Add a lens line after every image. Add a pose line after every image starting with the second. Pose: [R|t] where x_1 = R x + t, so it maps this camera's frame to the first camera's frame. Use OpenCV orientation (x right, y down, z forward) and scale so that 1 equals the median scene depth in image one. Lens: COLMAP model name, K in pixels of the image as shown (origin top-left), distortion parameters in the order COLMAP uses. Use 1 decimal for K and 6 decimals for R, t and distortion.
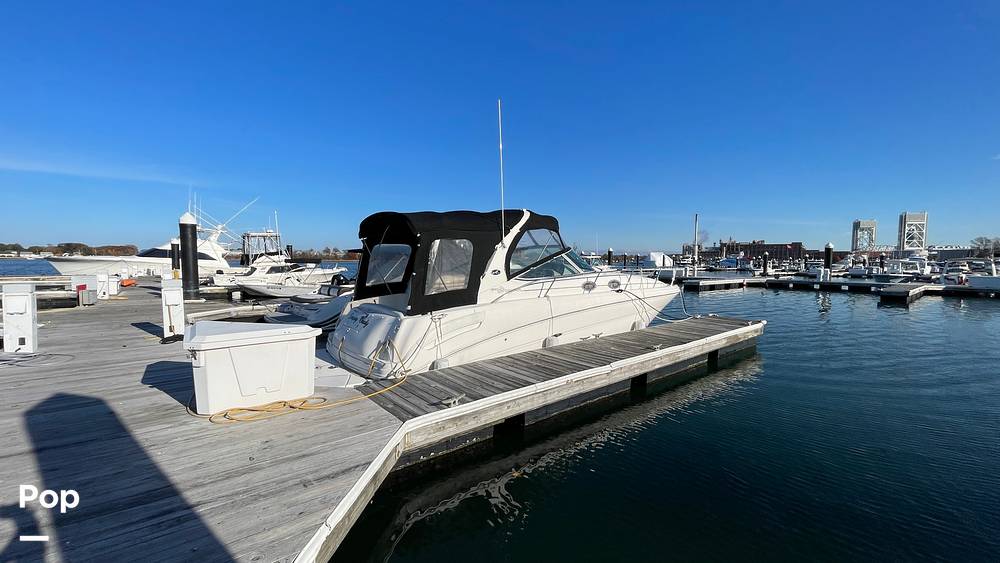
lens RADIAL K [[394.7, 0, 500.0], [0, 394.7, 281.5], [0, 0, 1]] dist [0.000786, 0.000040]
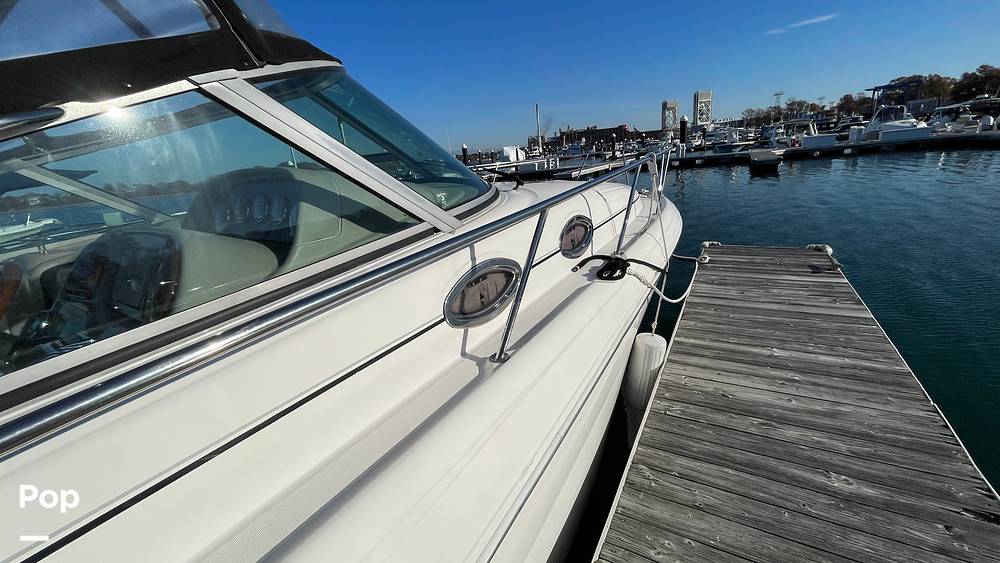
lens RADIAL K [[394.7, 0, 500.0], [0, 394.7, 281.5], [0, 0, 1]] dist [0.000786, 0.000040]
pose [[0.929882, -0.201392, 0.307831, 0.196825], [0.124469, 0.959719, 0.251885, -0.036957], [-0.346159, -0.195908, 0.917493, 0.926172]]
